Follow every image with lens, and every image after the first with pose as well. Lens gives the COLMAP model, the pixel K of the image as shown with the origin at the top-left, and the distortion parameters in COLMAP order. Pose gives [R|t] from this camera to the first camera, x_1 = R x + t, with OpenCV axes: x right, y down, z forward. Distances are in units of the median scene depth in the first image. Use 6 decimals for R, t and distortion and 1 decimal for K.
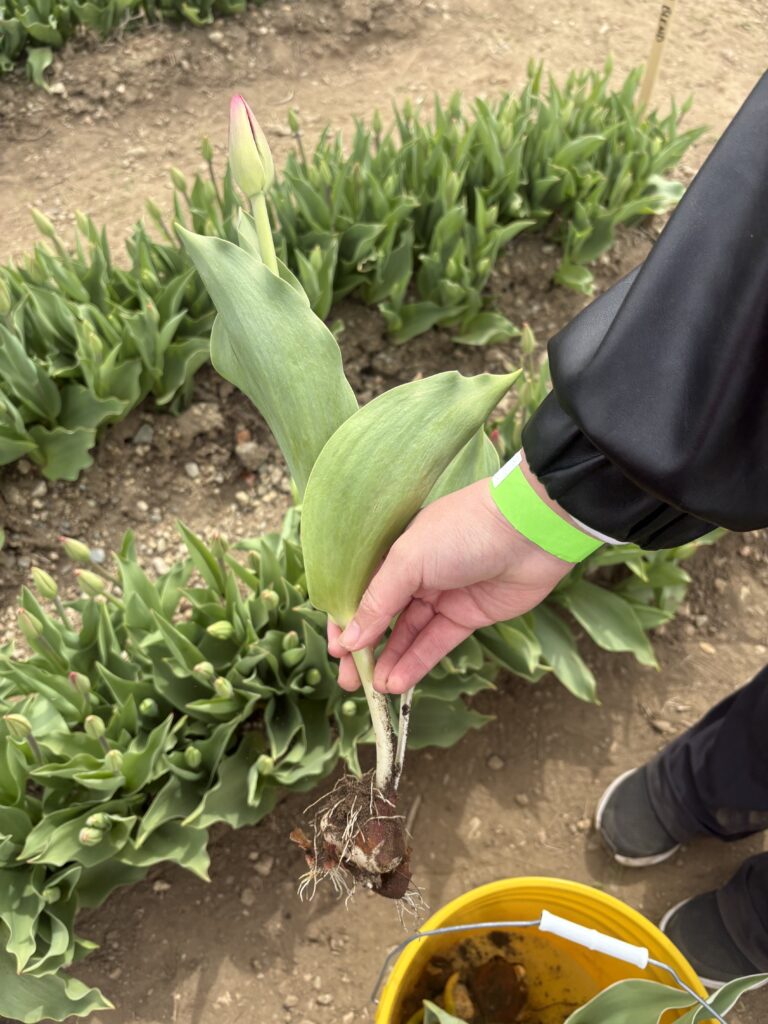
lens RADIAL K [[754.4, 0, 389.3], [0, 754.4, 510.7], [0, 0, 1]] dist [0.027576, -0.039693]
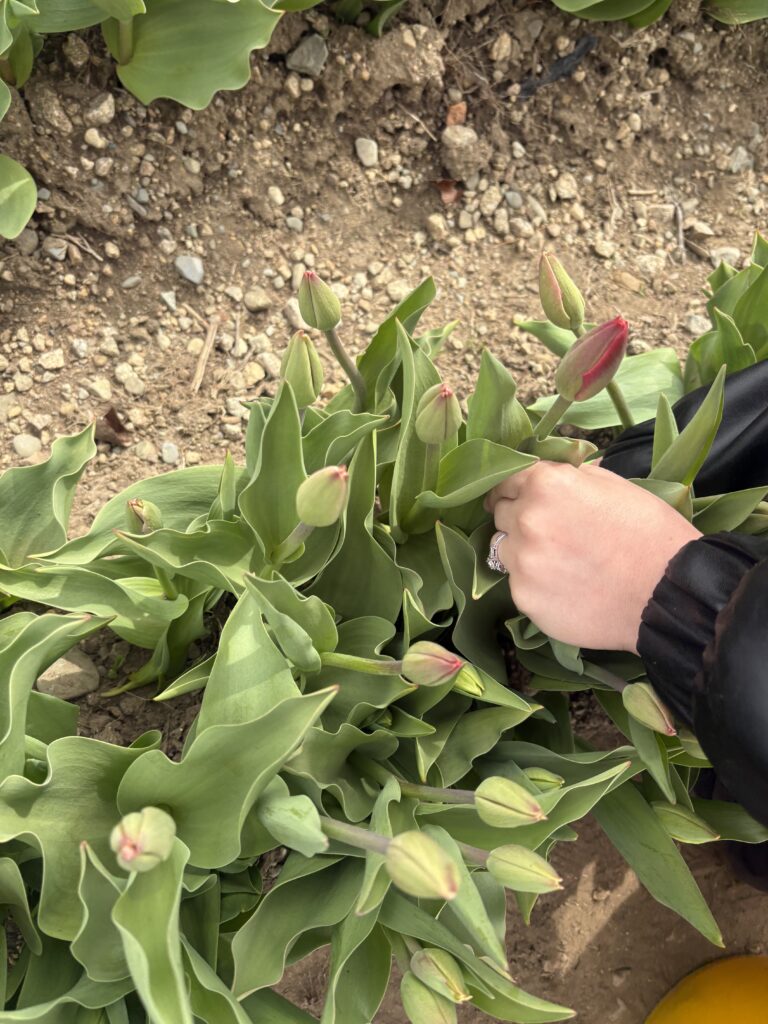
lens RADIAL K [[754.4, 0, 386.6], [0, 754.4, 489.6], [0, 0, 1]] dist [0.027576, -0.039693]
pose [[0.963255, 0.193762, 0.186000, -0.295793], [-0.239397, 0.933348, 0.267491, 0.025963], [-0.121773, -0.302190, 0.945438, 0.383297]]
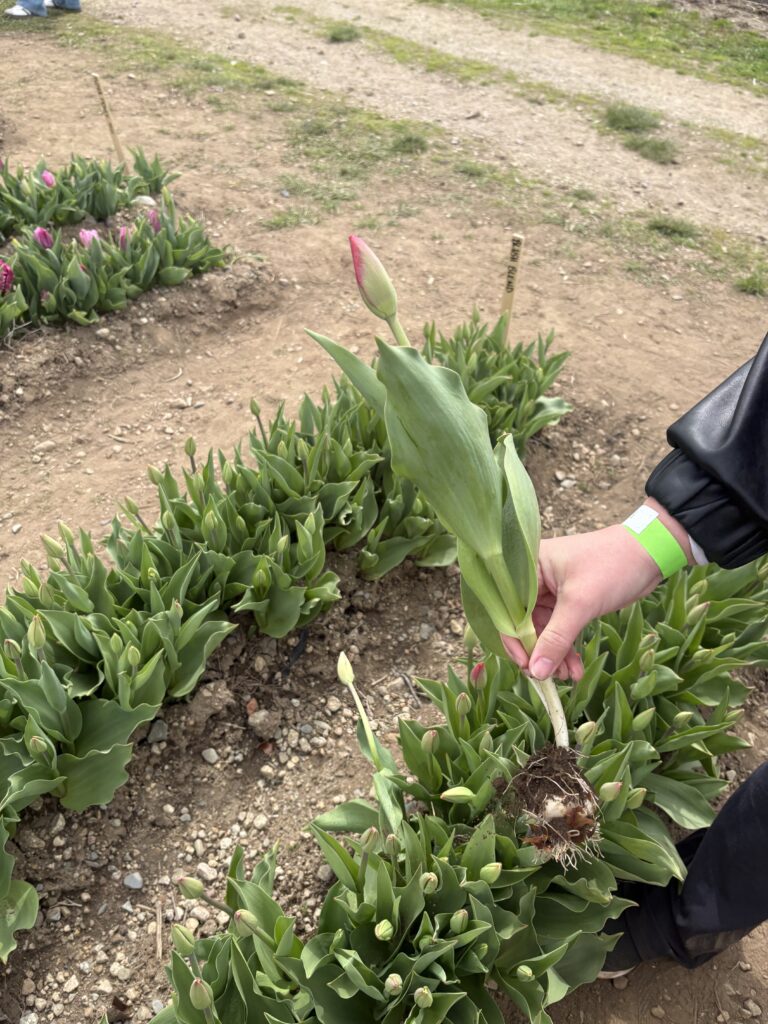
lens RADIAL K [[754.4, 0, 382.6], [0, 754.4, 513.6], [0, 0, 1]] dist [0.027576, -0.039693]
pose [[0.953286, -0.189739, 0.235040, -0.215248], [0.241606, 0.945966, -0.216274, -0.081625], [-0.181305, 0.262958, 0.947619, -0.022298]]
